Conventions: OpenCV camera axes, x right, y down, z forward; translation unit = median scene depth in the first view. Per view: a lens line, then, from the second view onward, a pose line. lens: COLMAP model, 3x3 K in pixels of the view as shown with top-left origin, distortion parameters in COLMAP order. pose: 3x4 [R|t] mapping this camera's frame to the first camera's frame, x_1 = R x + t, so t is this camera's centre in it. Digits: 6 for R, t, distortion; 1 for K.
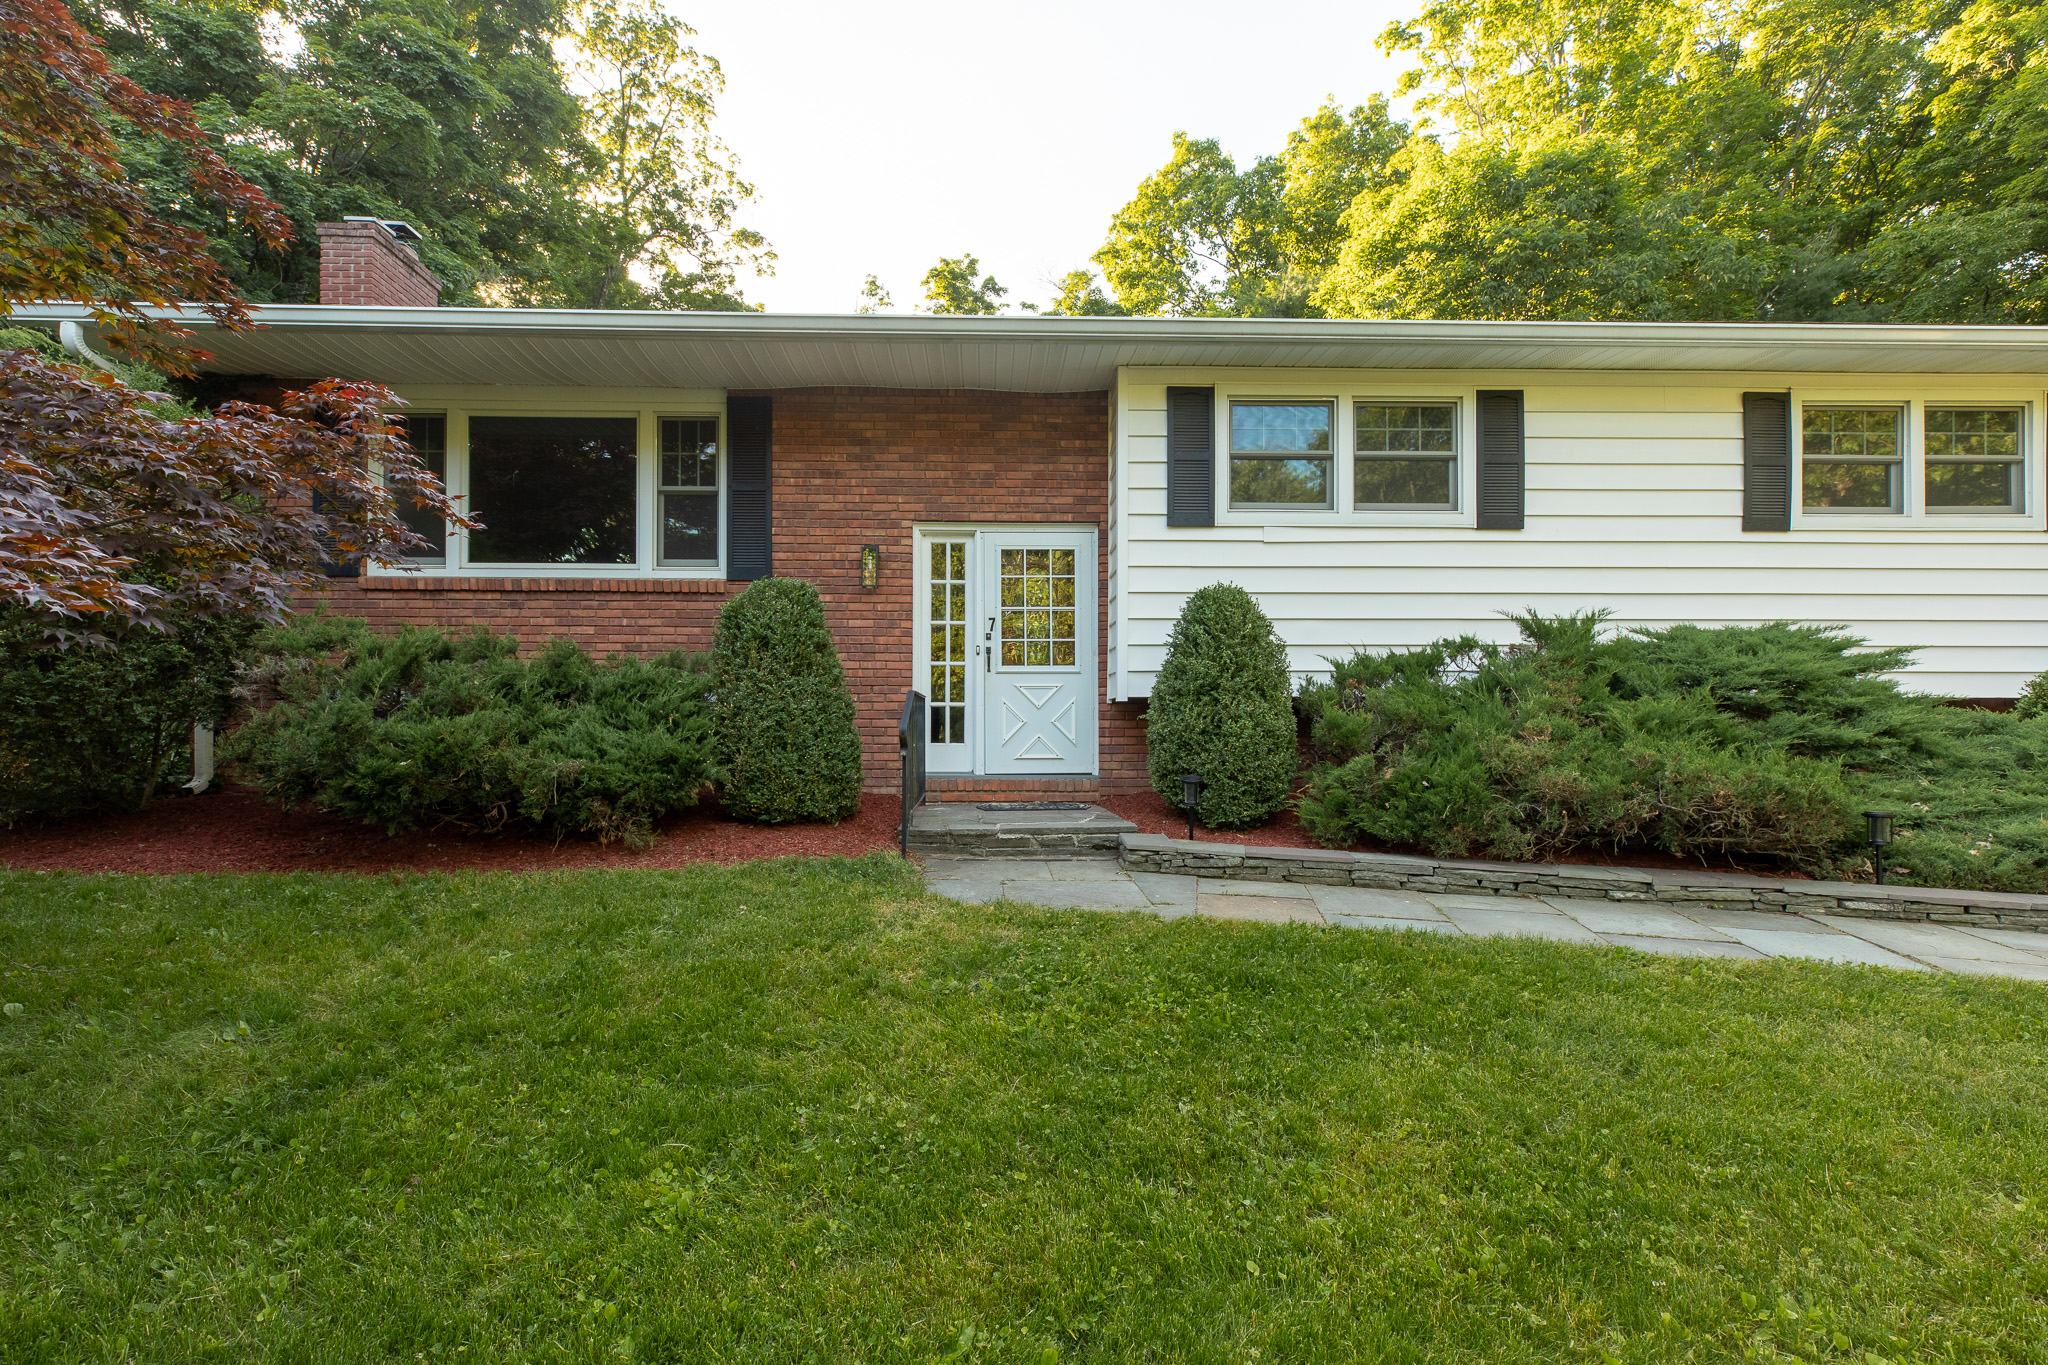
lens RADIAL K [[919.9, 0, 995.3], [0, 919.9, 653.5], [0, 0, 1]] dist [-0.004590, -0.000528]
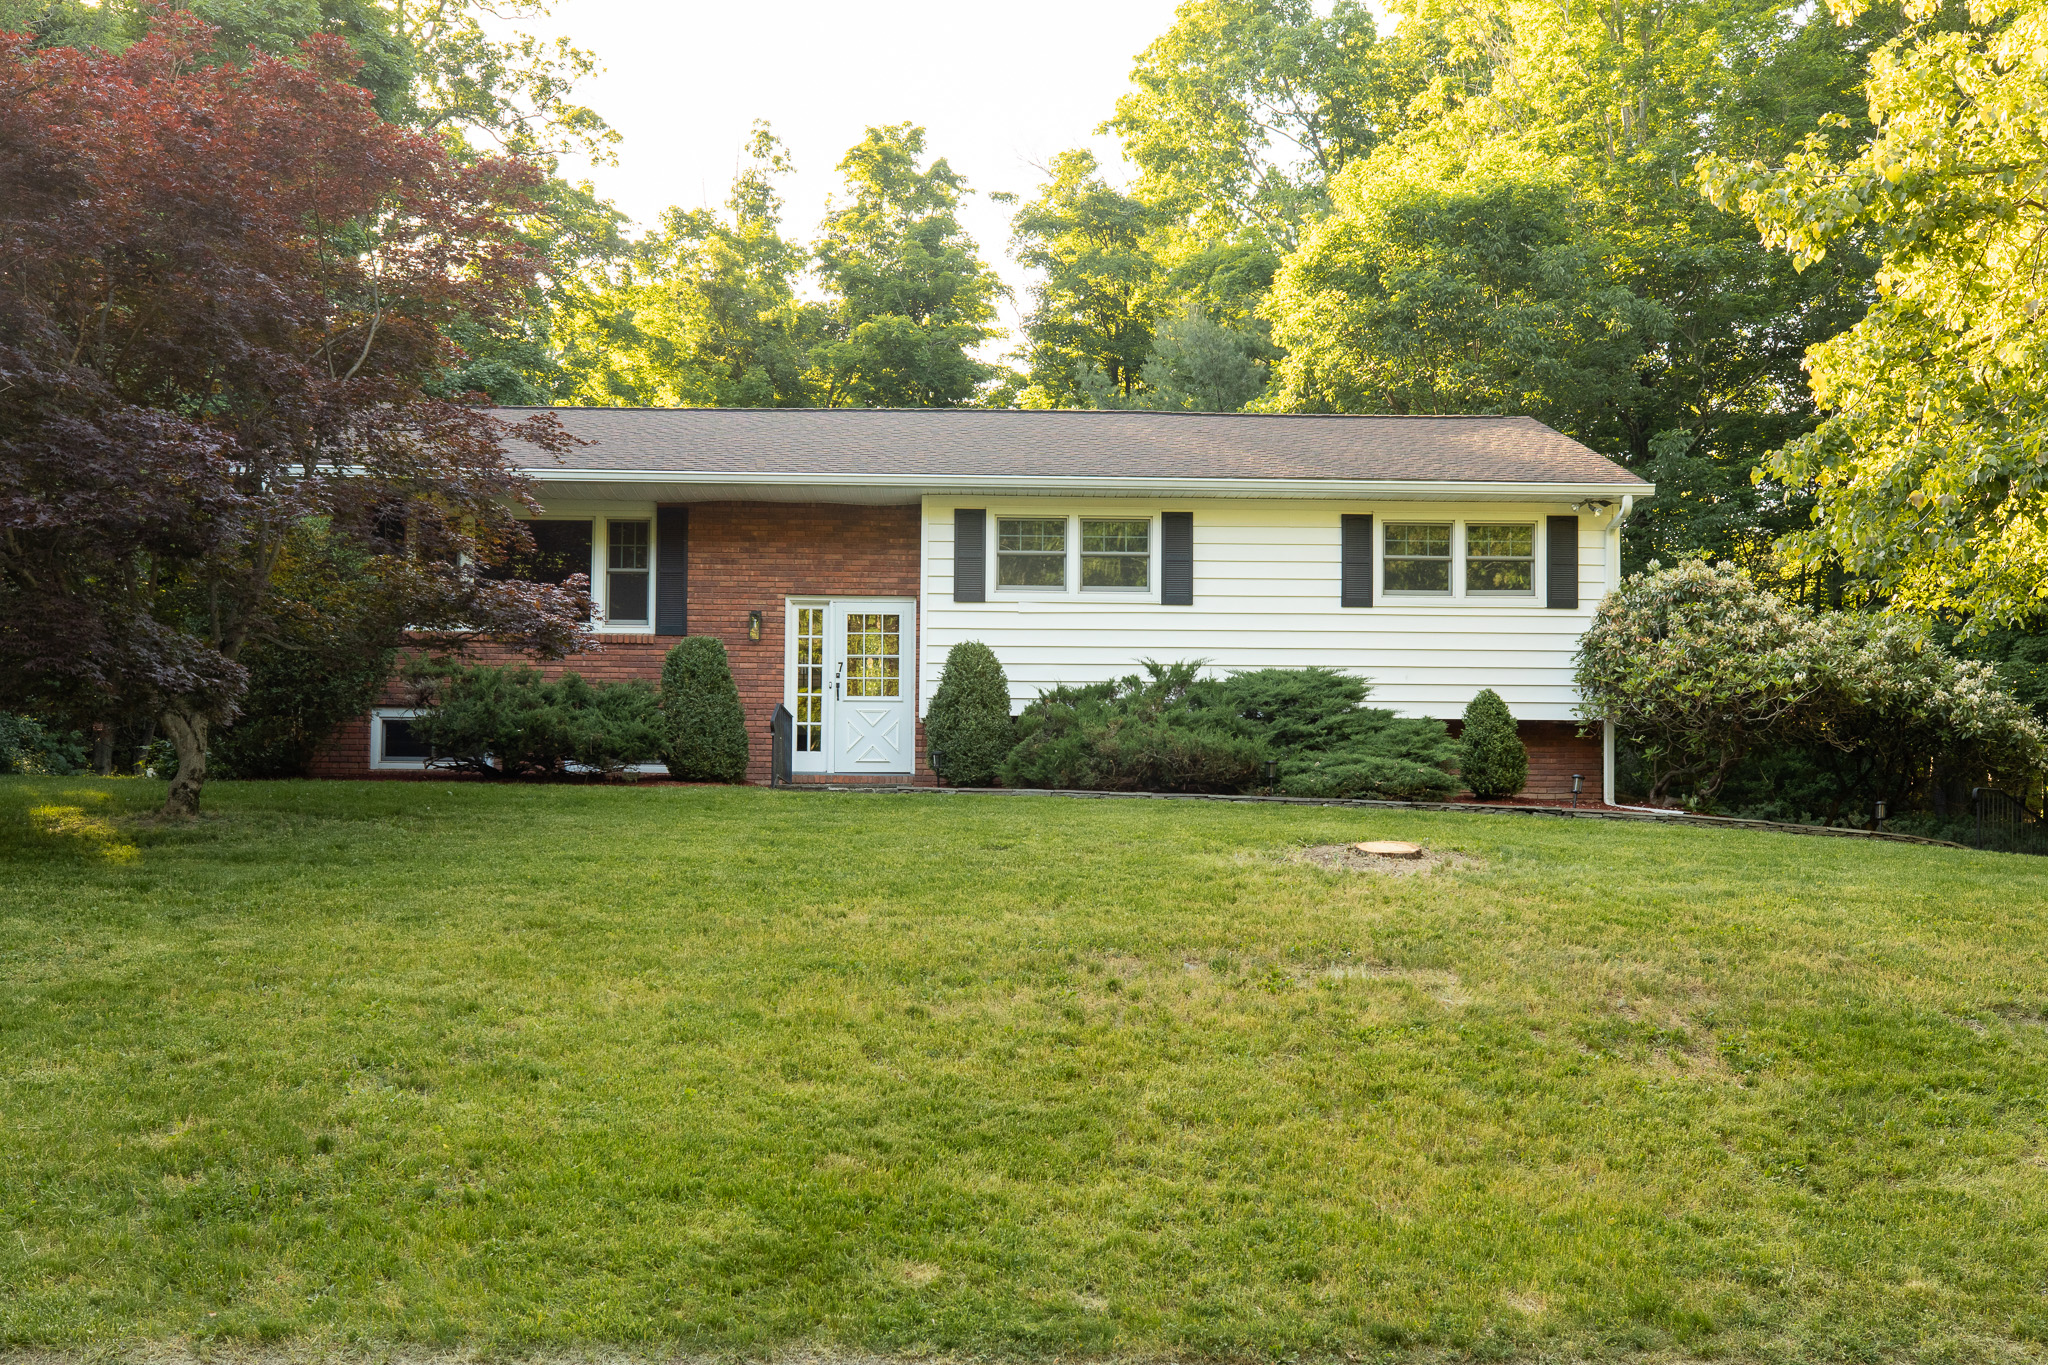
lens RADIAL K [[2002.4, 0, 1026.4], [0, 2002.4, 680.4], [0, 0, 1]] dist [-0.013160, 0.000000]
pose [[0.999978, 0.006538, 0.001266, 0.292903], [-0.006480, 0.999125, -0.041329, 0.120575], [-0.001535, 0.041319, 0.999145, -2.187485]]
